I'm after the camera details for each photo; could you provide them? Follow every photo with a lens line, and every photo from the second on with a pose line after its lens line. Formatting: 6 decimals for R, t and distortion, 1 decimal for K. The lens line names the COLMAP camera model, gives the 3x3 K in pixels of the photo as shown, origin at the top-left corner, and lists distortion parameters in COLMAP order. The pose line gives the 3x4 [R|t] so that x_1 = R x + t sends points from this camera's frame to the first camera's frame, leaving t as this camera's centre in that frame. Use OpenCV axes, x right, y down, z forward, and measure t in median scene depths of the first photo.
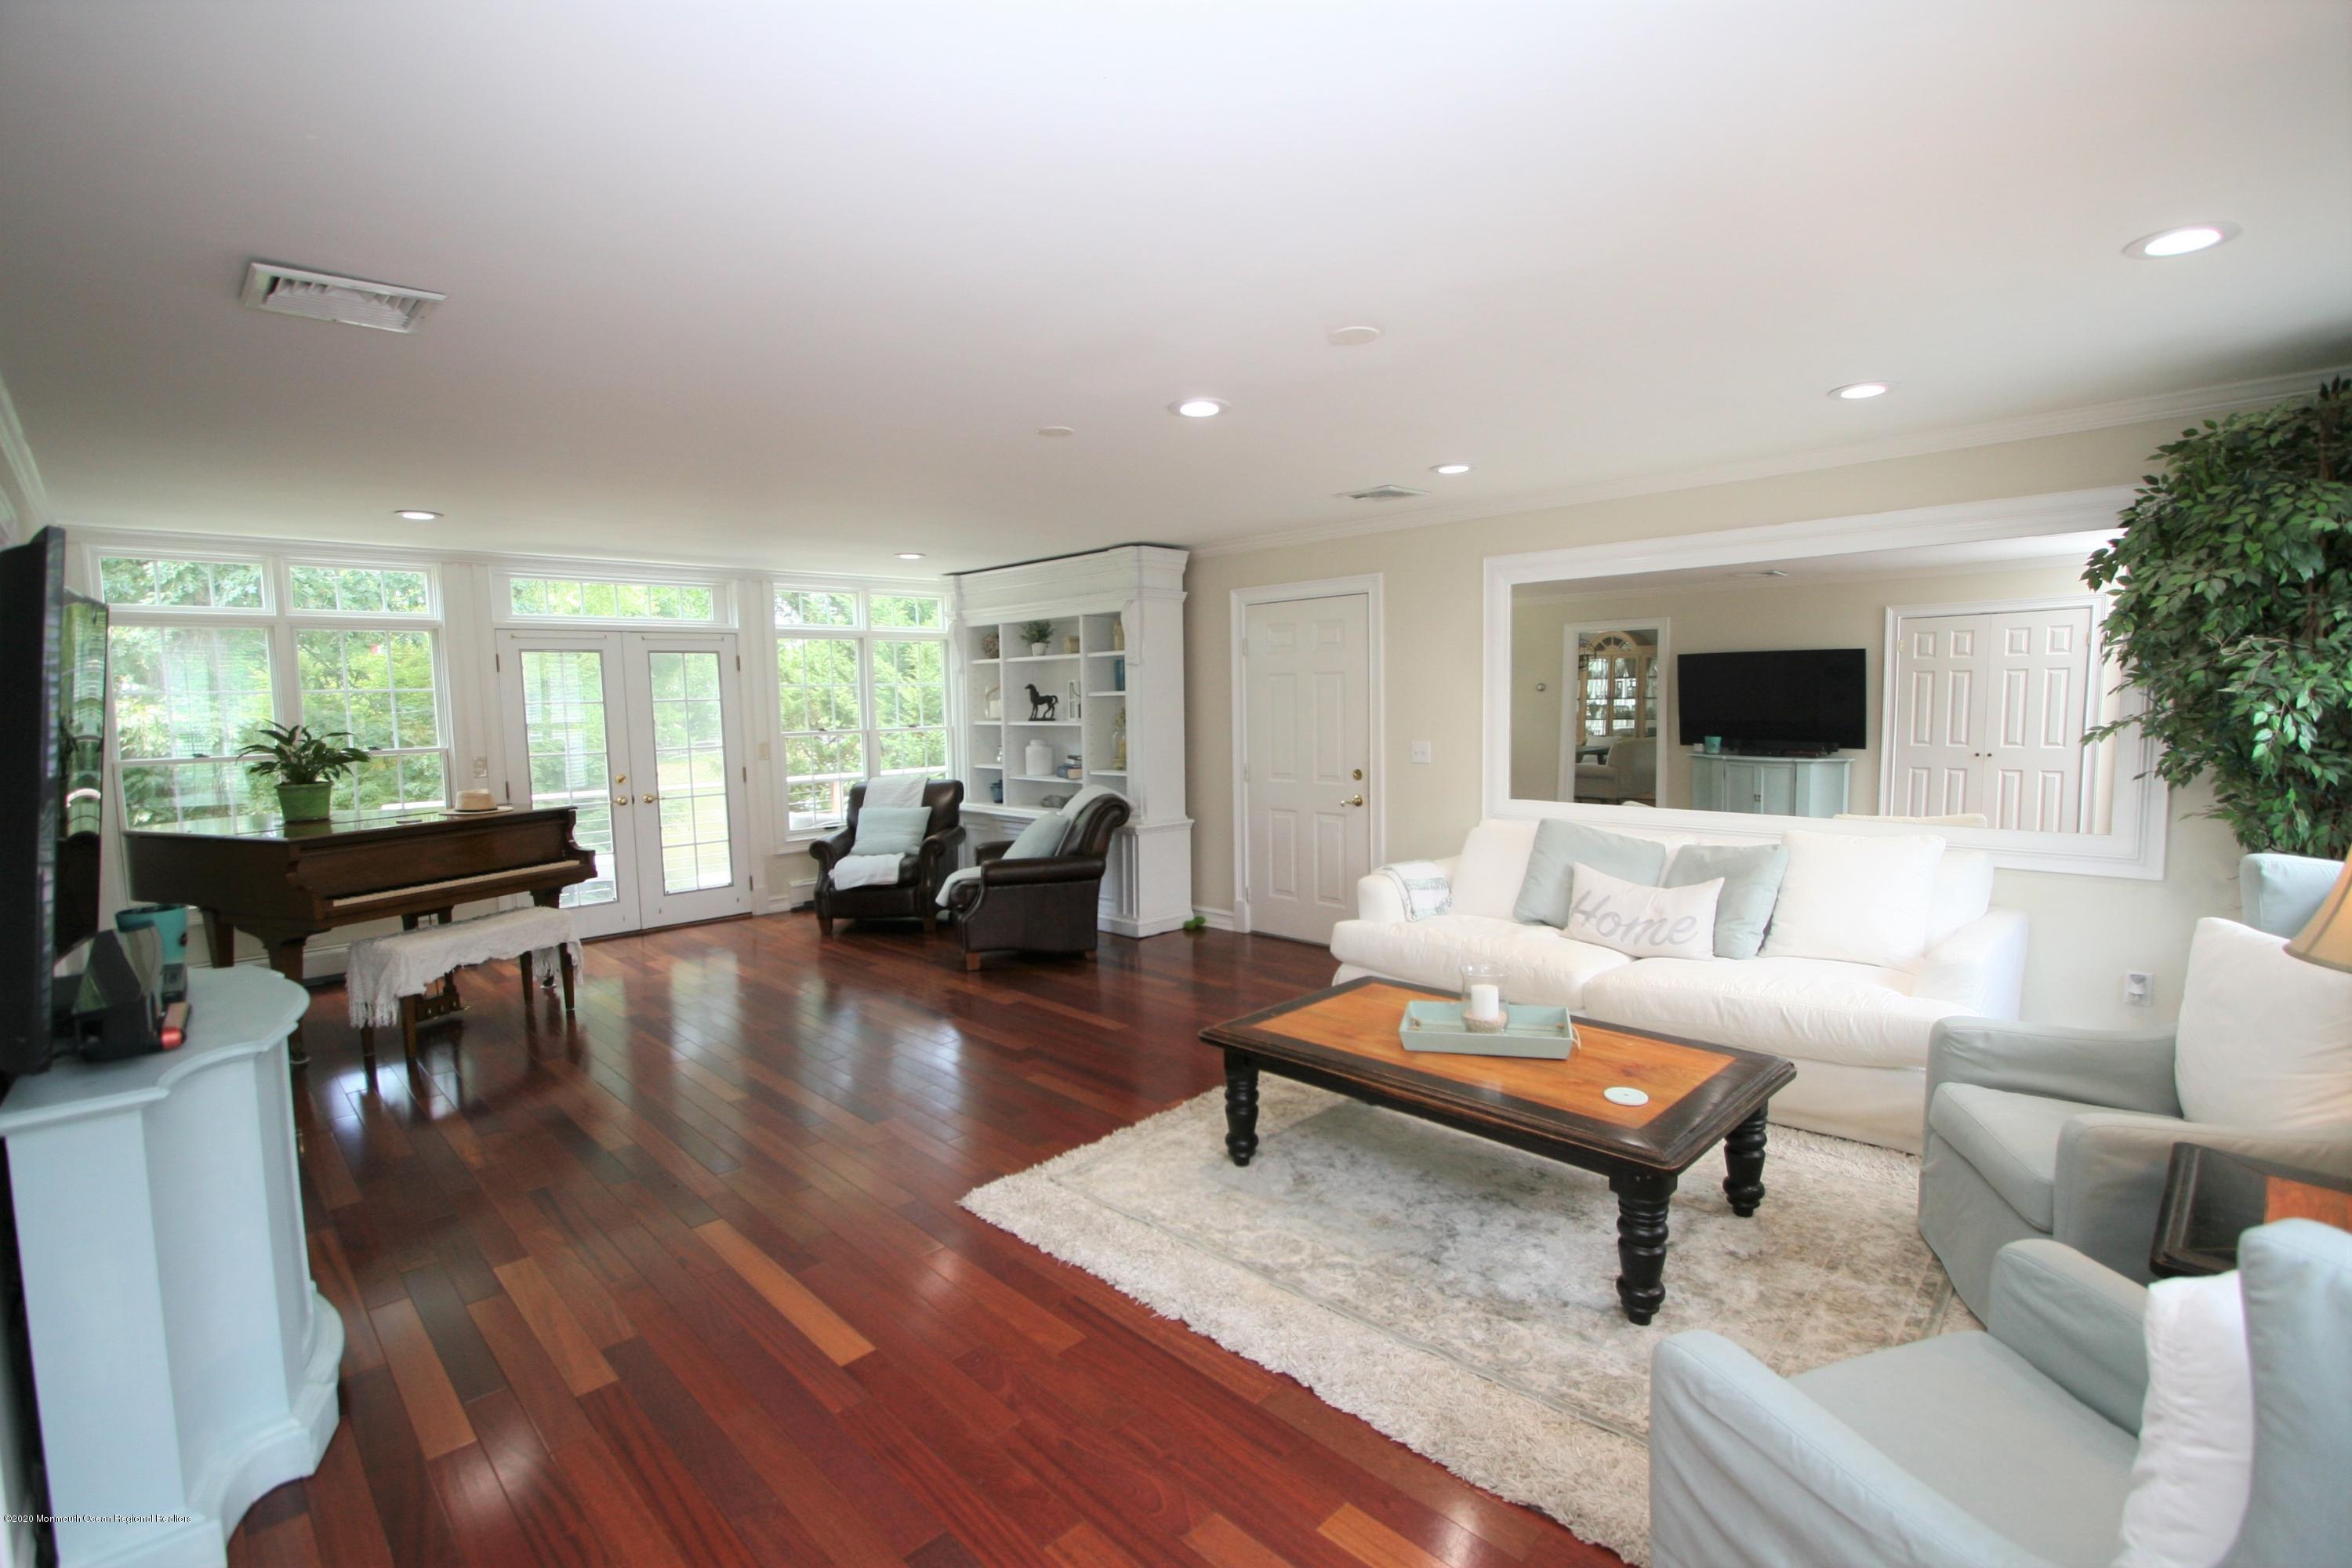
lens RADIAL K [[1082.6, 0, 1181.0], [0, 1082.6, 785.6], [0, 0, 1]] dist [-0.013599, 0.004313]
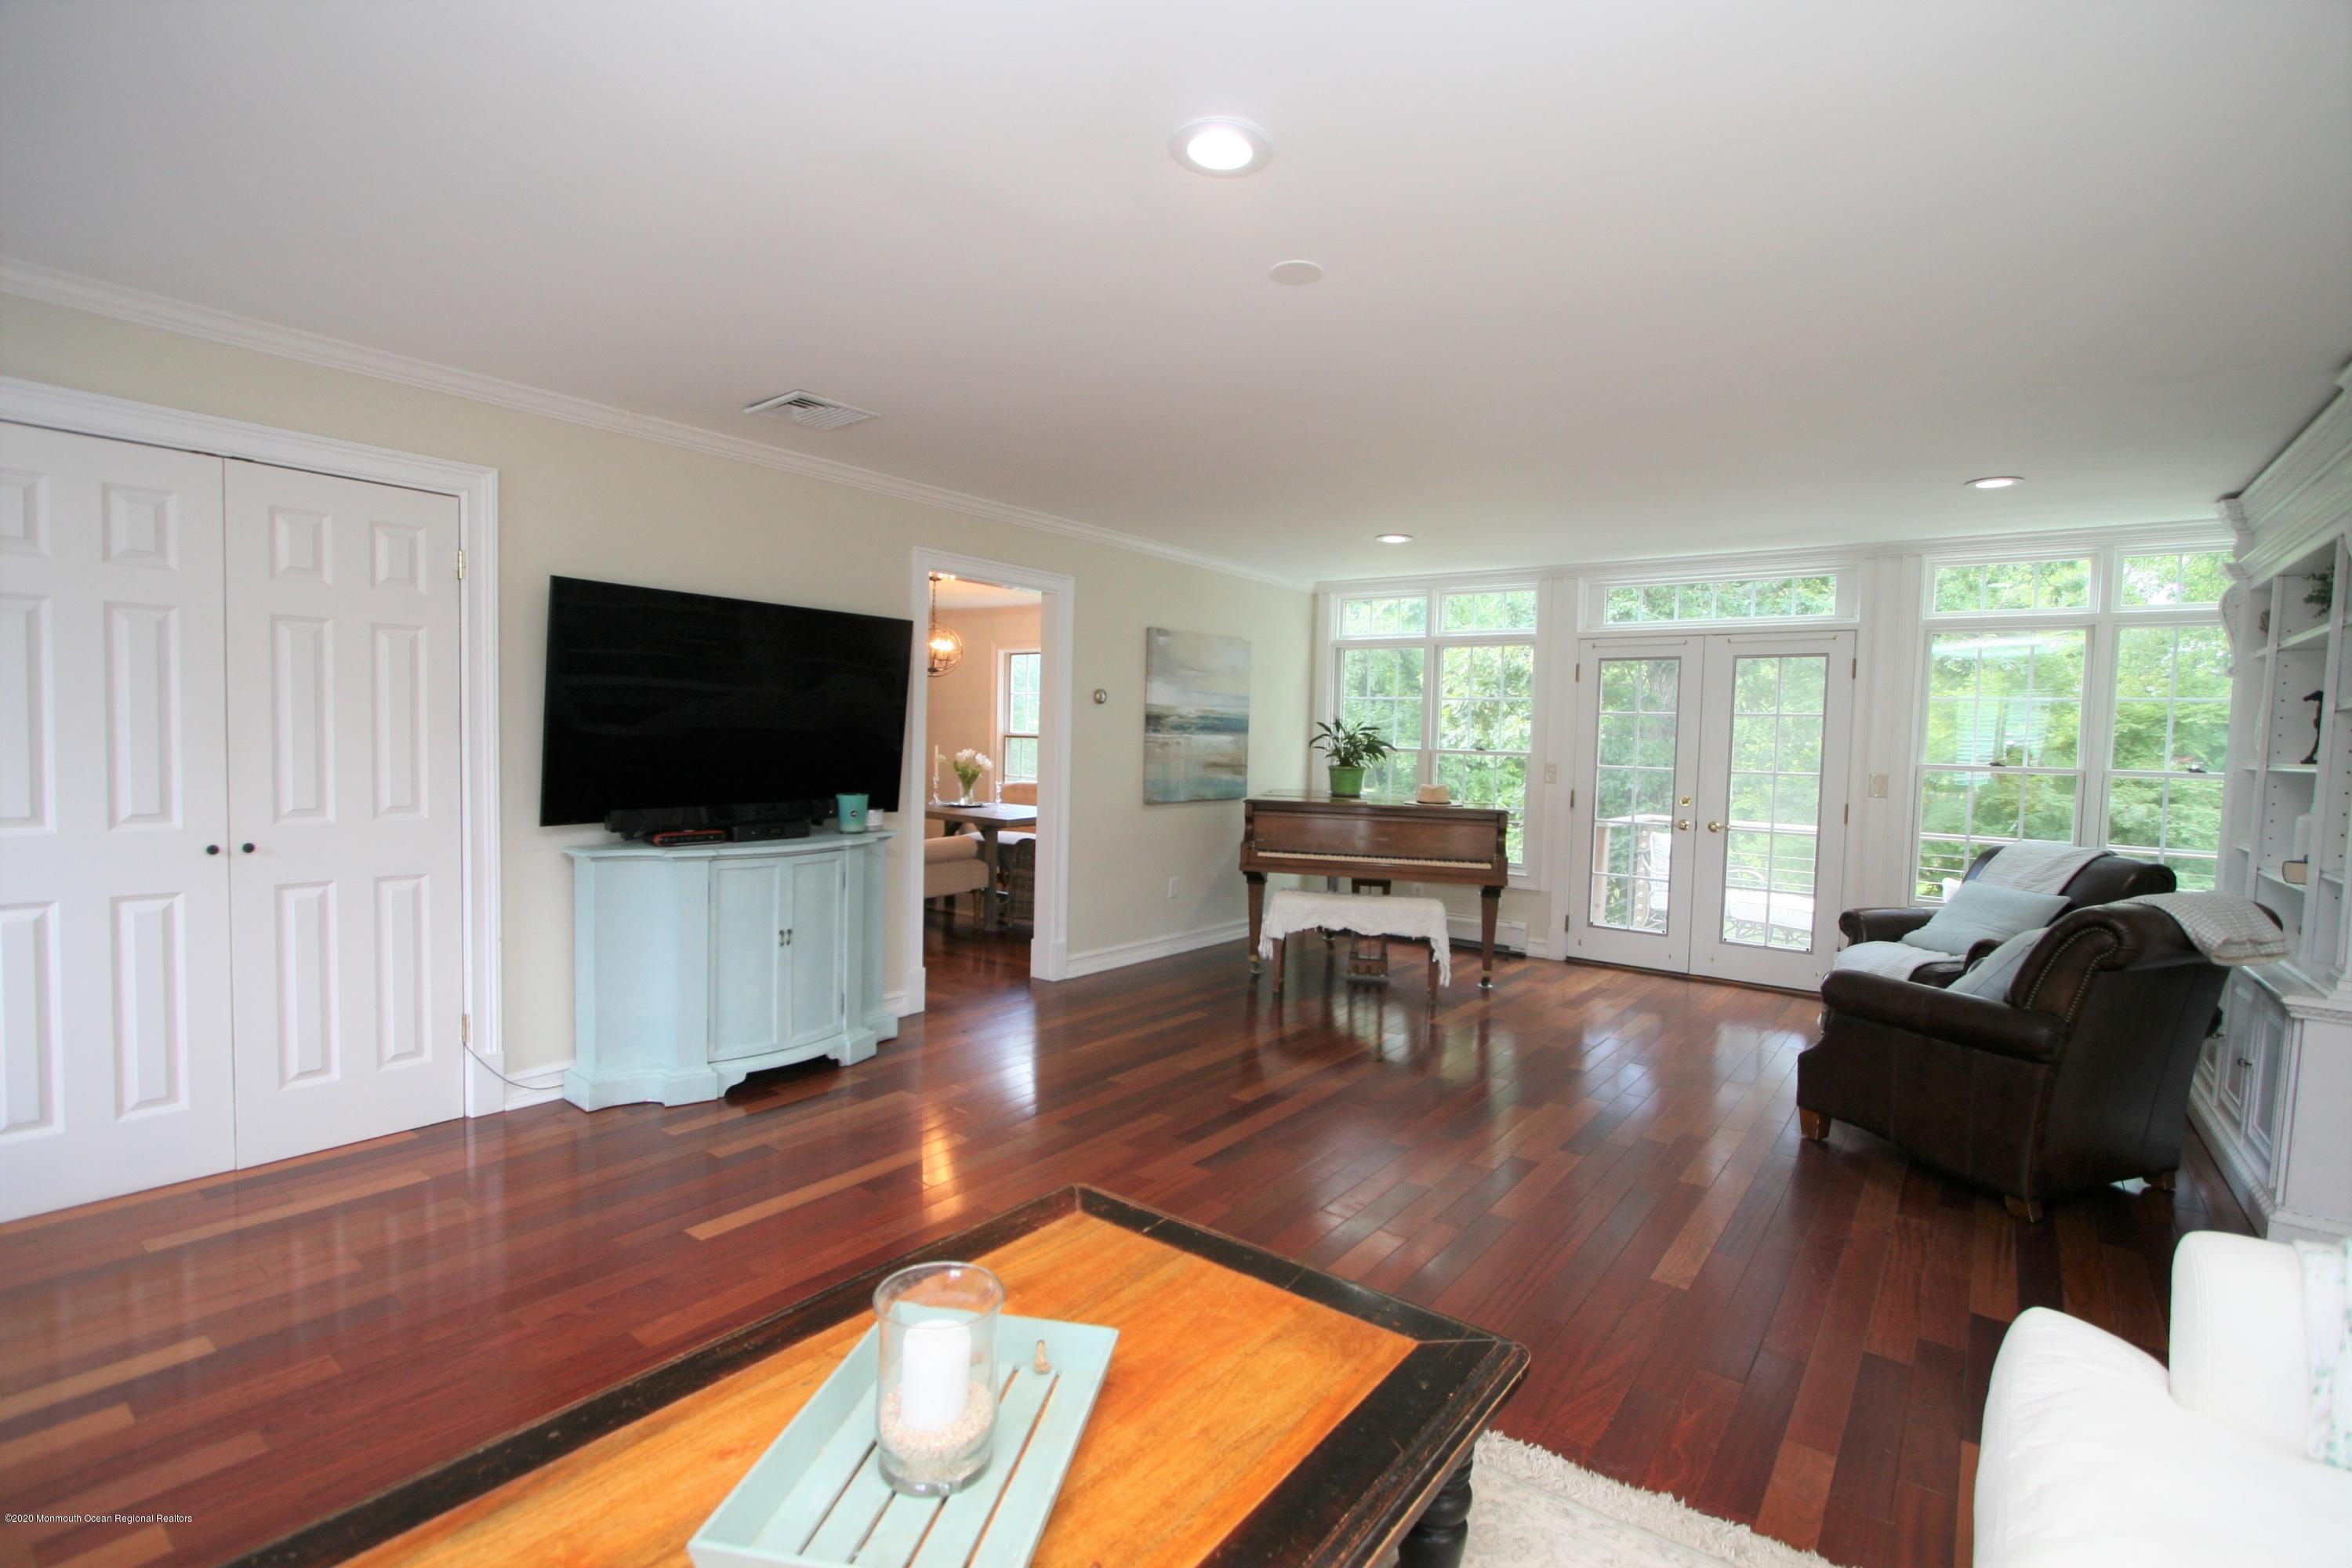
lens RADIAL K [[1082.6, 0, 1181.0], [0, 1082.6, 785.6], [0, 0, 1]] dist [-0.013599, 0.004313]
pose [[0.146806, 0.071312, -0.986591, 0.492553], [-0.115856, 0.991773, 0.054447, -0.030600], [0.982357, 0.106310, 0.153860, 0.746027]]
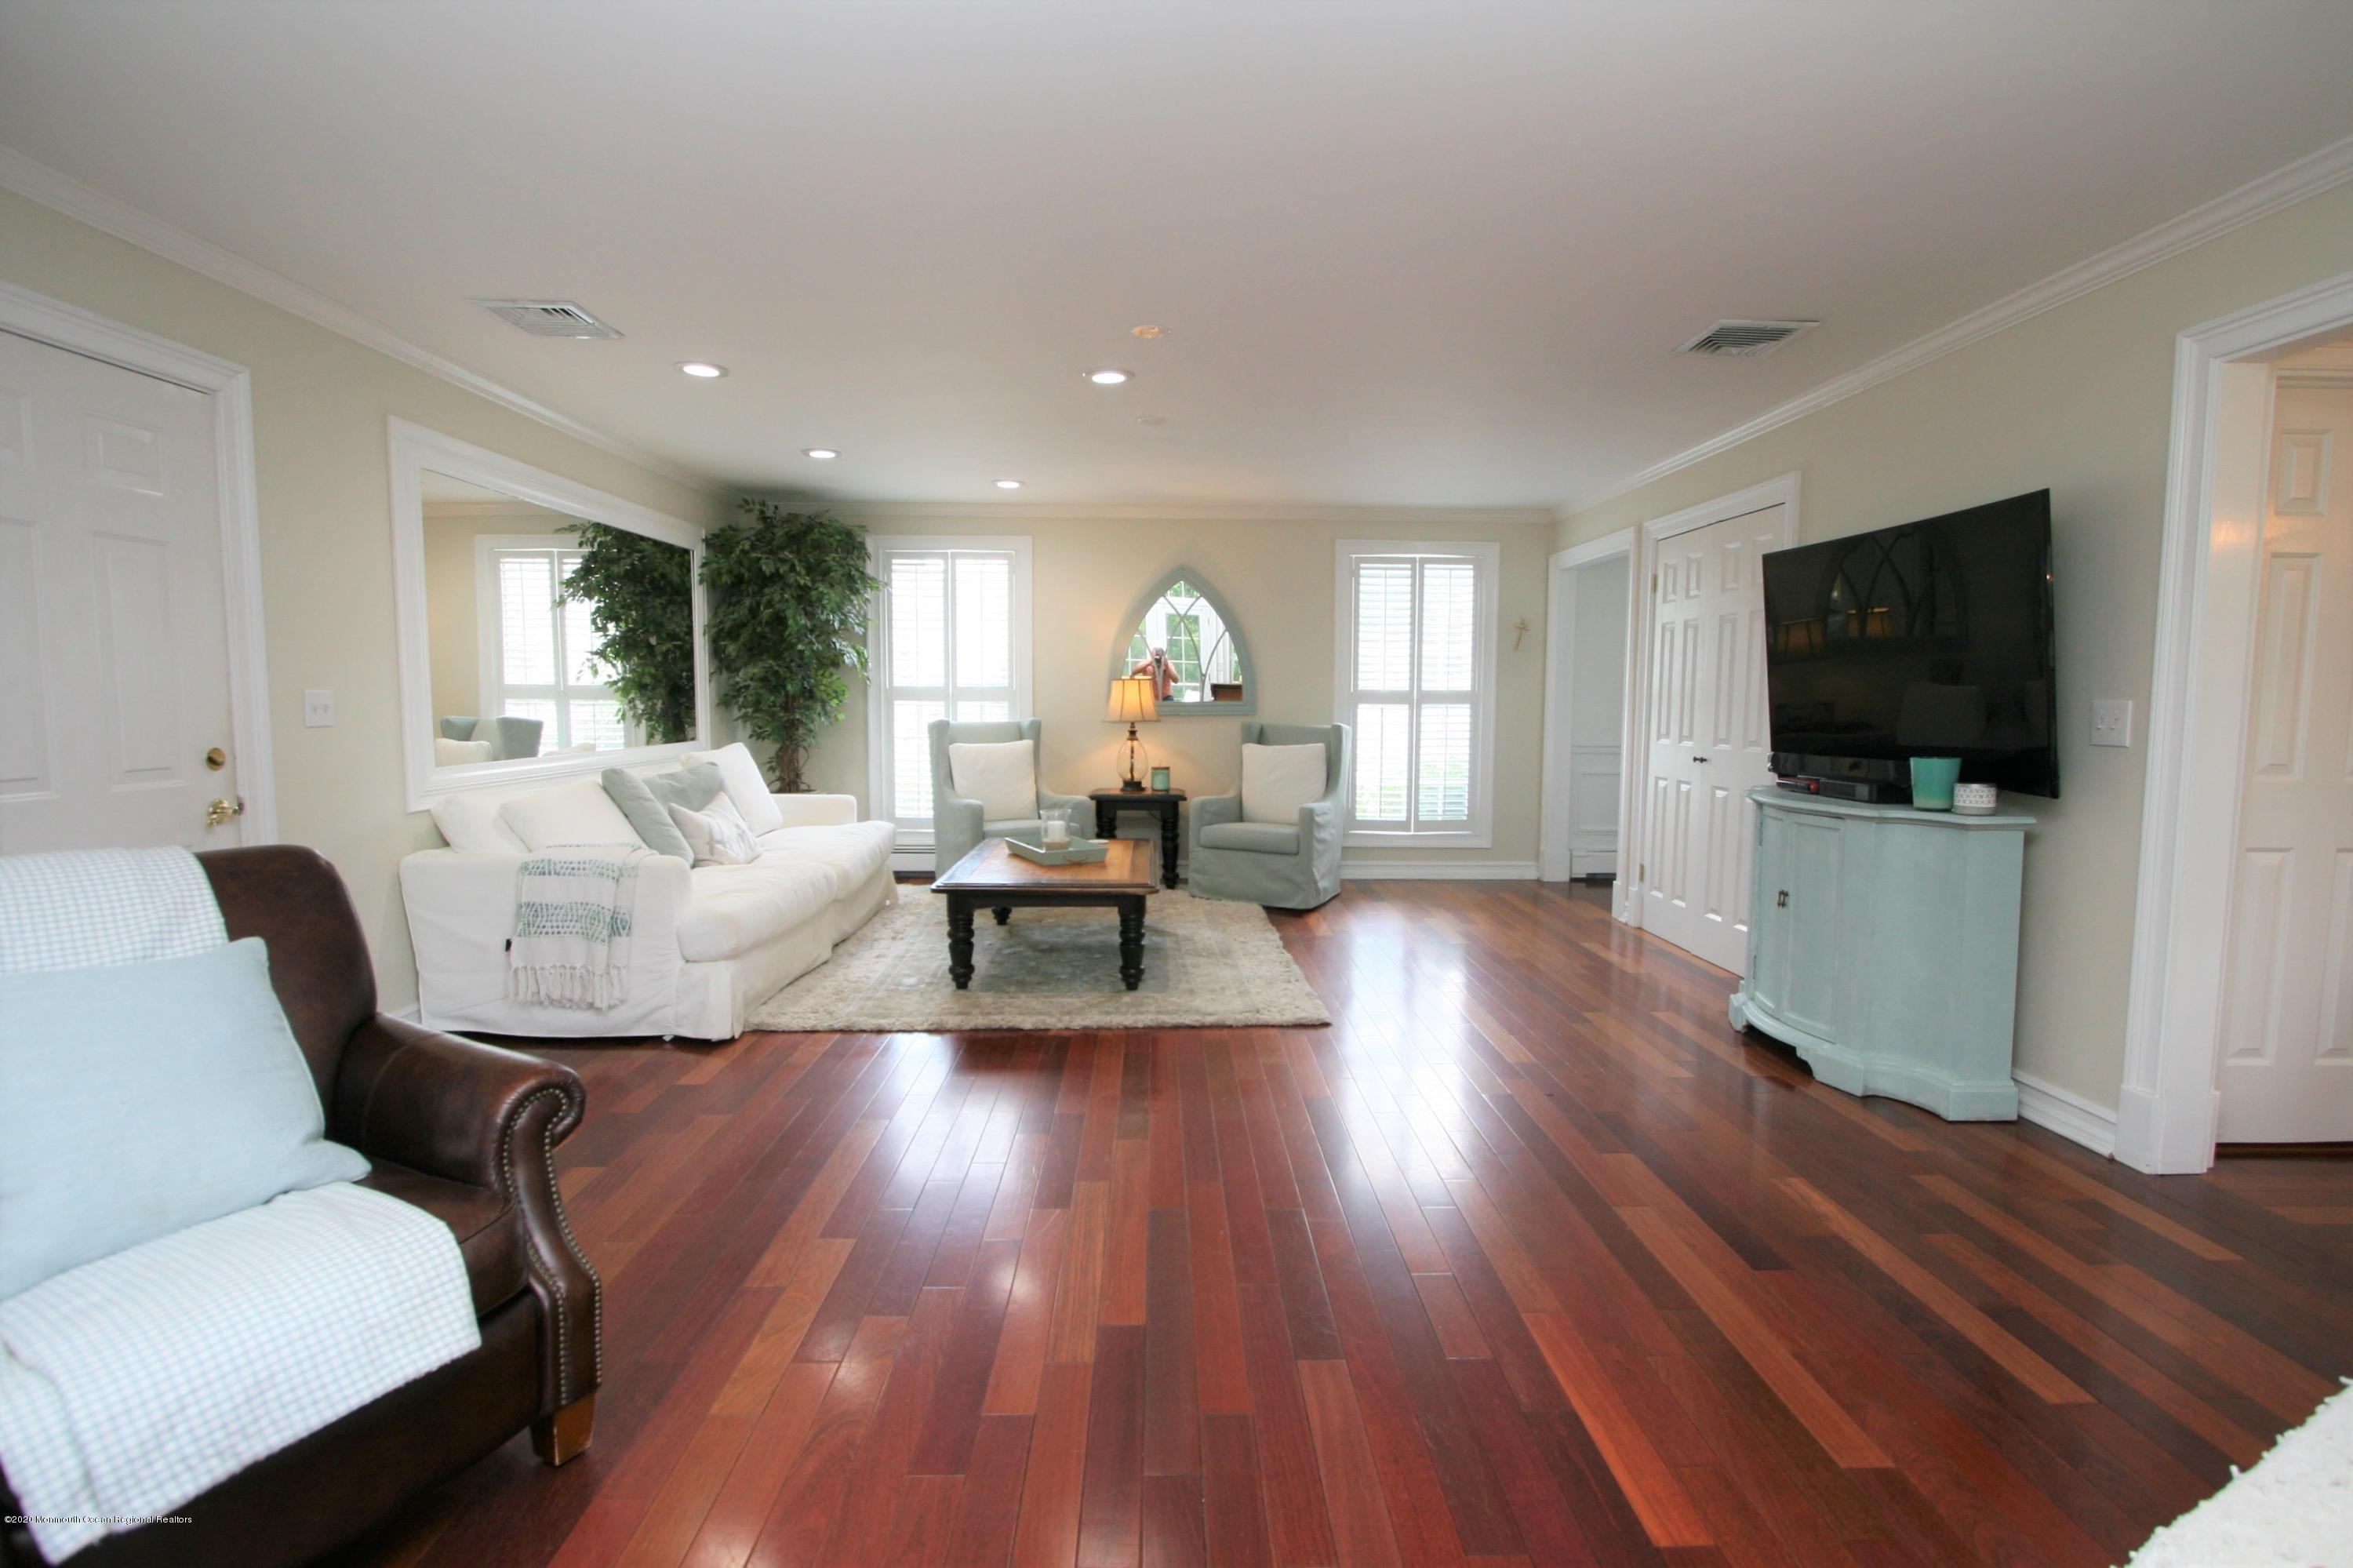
lens RADIAL K [[1117.1, 0, 1185.1], [0, 1117.1, 785.2], [0, 0, 1]] dist [-0.021746, 0.004372]
pose [[-0.730691, -0.037814, 0.681660, -0.719514], [0.067930, 0.989483, 0.127707, -0.046042], [-0.679320, 0.139619, -0.720438, 1.519165]]
